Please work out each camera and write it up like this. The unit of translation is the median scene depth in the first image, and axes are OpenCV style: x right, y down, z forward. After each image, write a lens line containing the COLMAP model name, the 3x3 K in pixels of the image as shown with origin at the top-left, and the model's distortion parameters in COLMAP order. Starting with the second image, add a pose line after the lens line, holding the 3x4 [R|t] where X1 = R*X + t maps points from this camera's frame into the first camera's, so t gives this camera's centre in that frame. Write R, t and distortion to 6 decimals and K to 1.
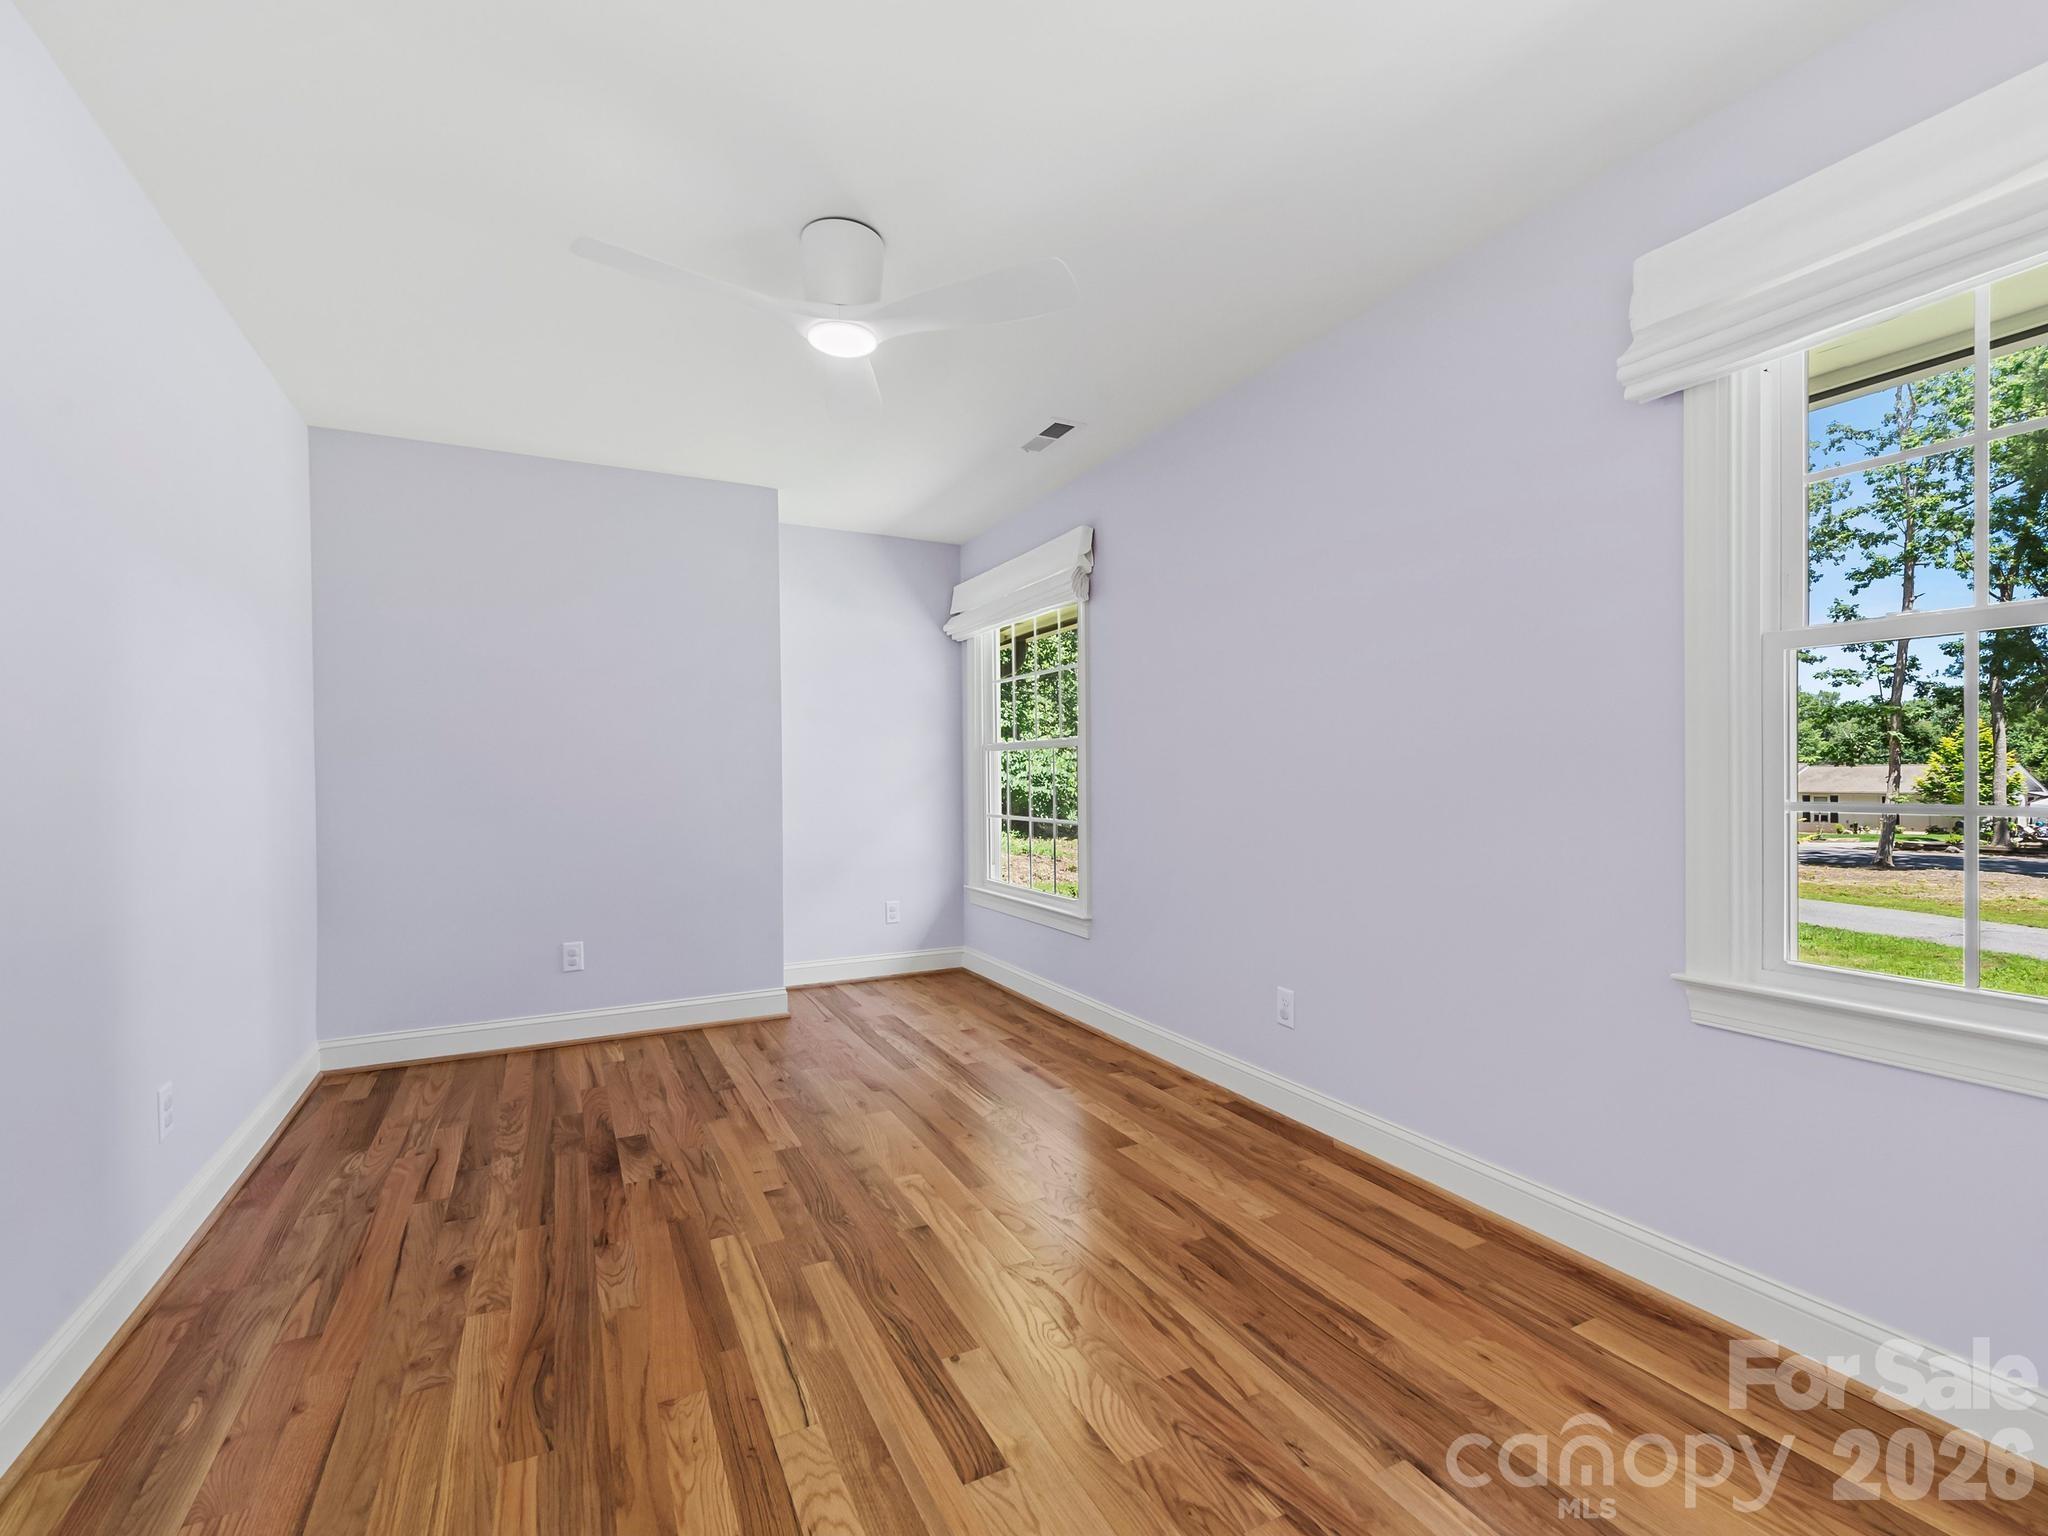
lens RADIAL K [[934.6, 0, 1024.6], [0, 934.6, 770.4], [0, 0, 1]] dist [0.012171, -0.003178]
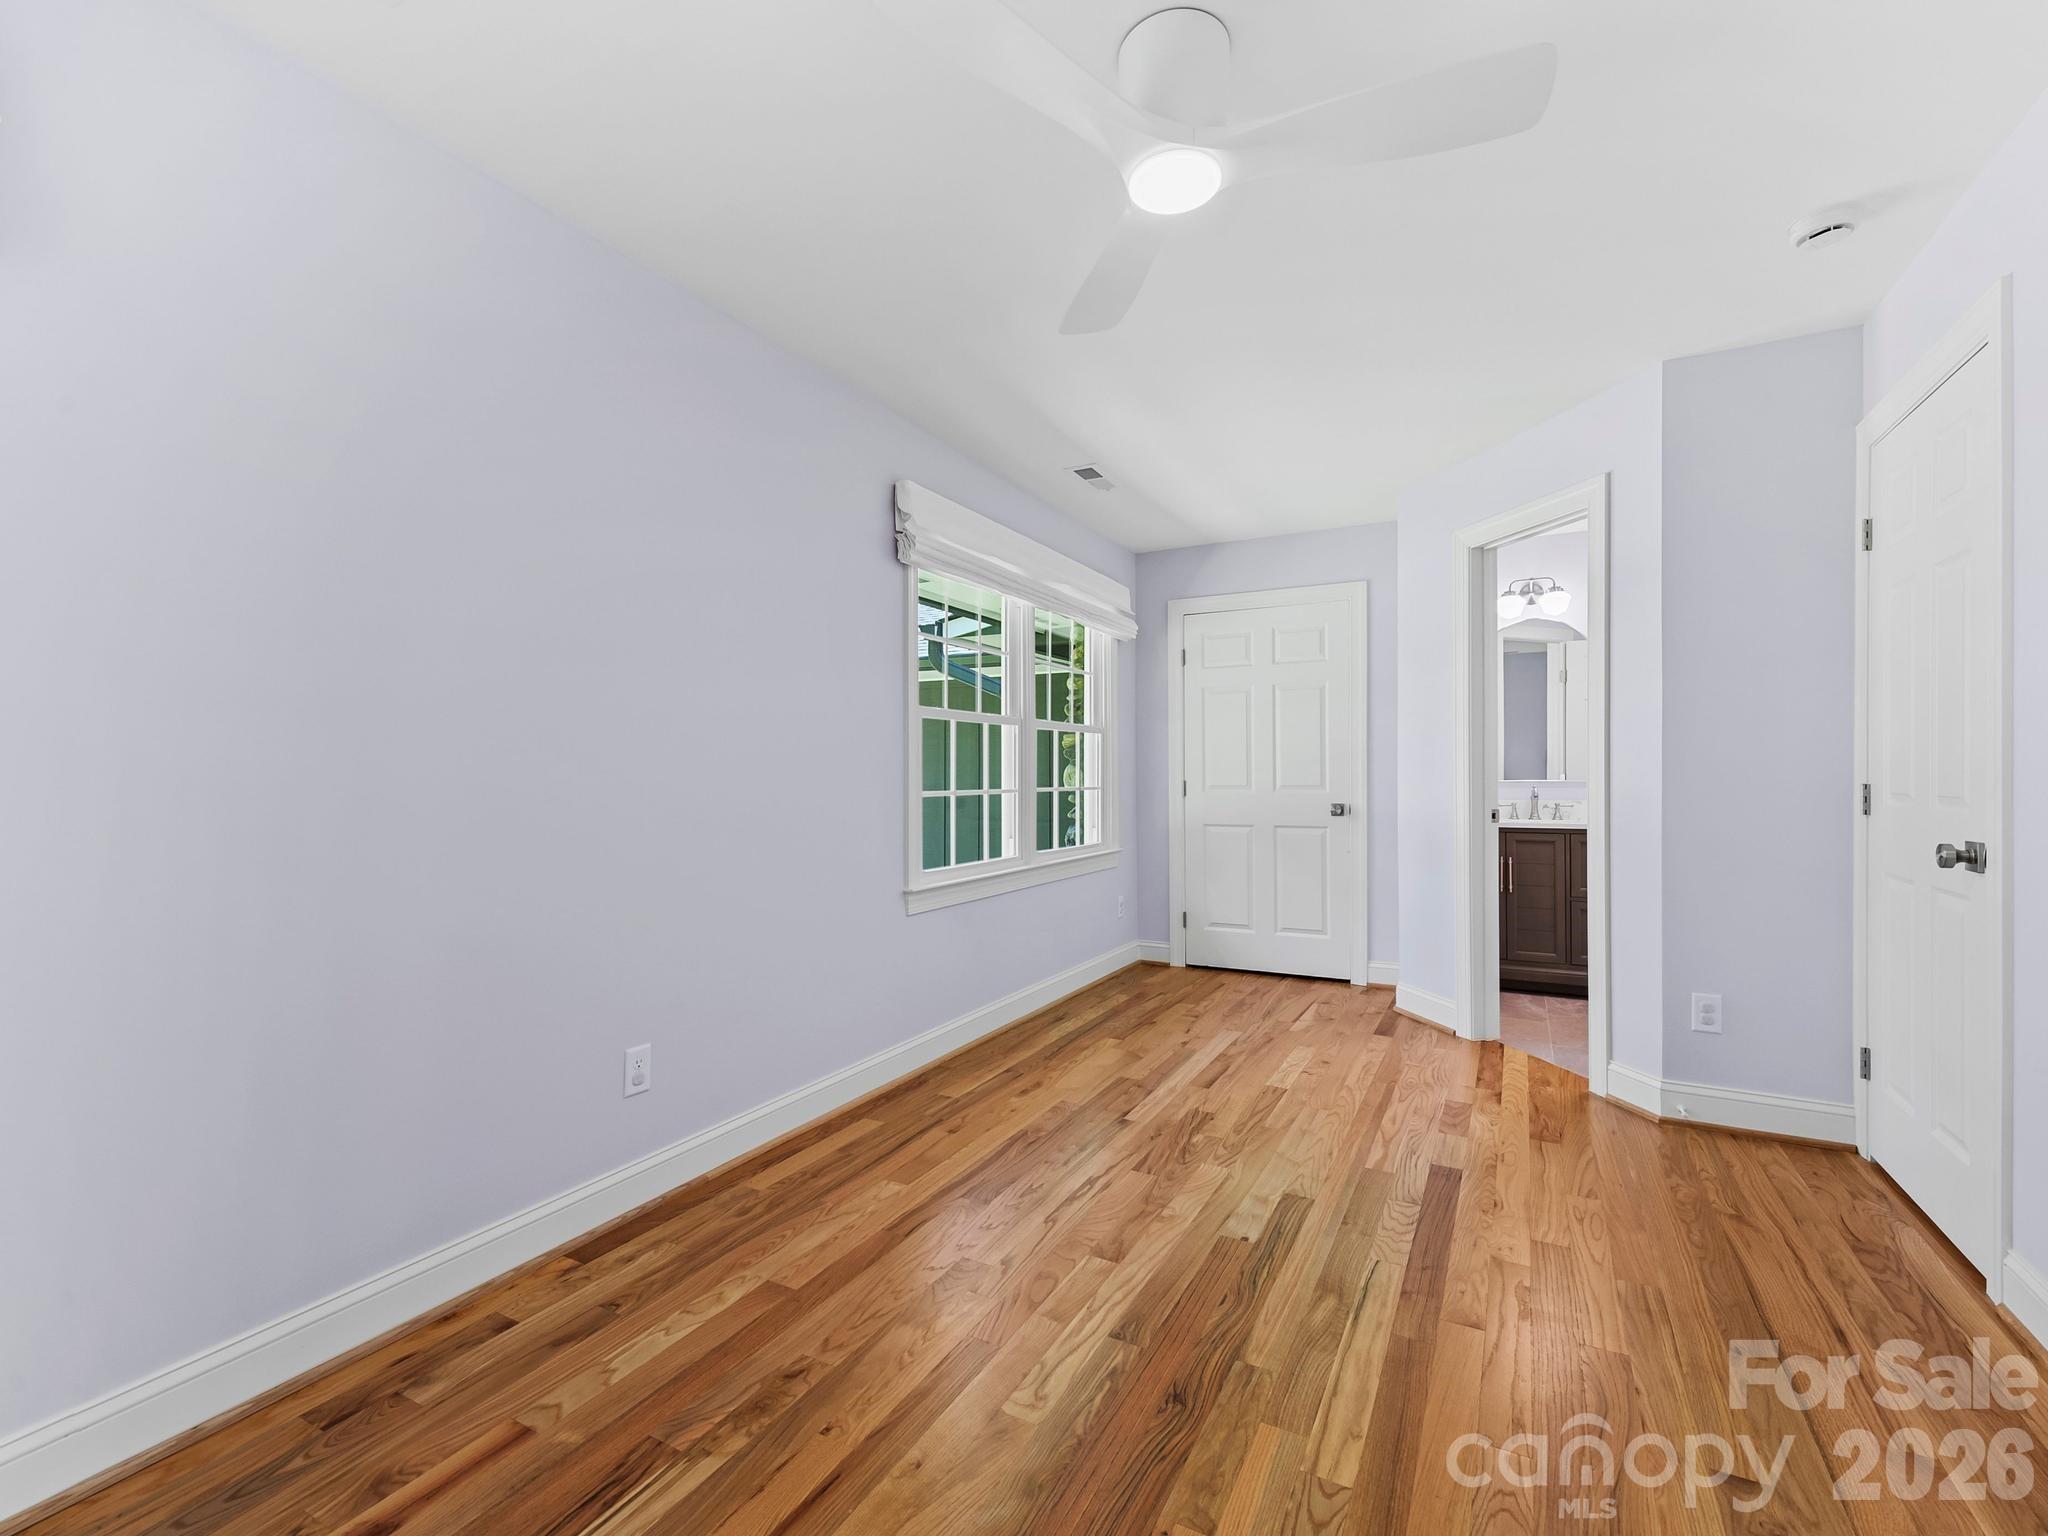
lens RADIAL K [[934.6, 0, 1025.5], [0, 934.6, 772.3], [0, 0, 1]] dist [0.012171, -0.003178]
pose [[-0.581021, 0.010362, 0.813823, -0.749418], [0.004053, 0.999943, -0.009838, 0.012276], [-0.813878, -0.002417, -0.581030, 1.586861]]
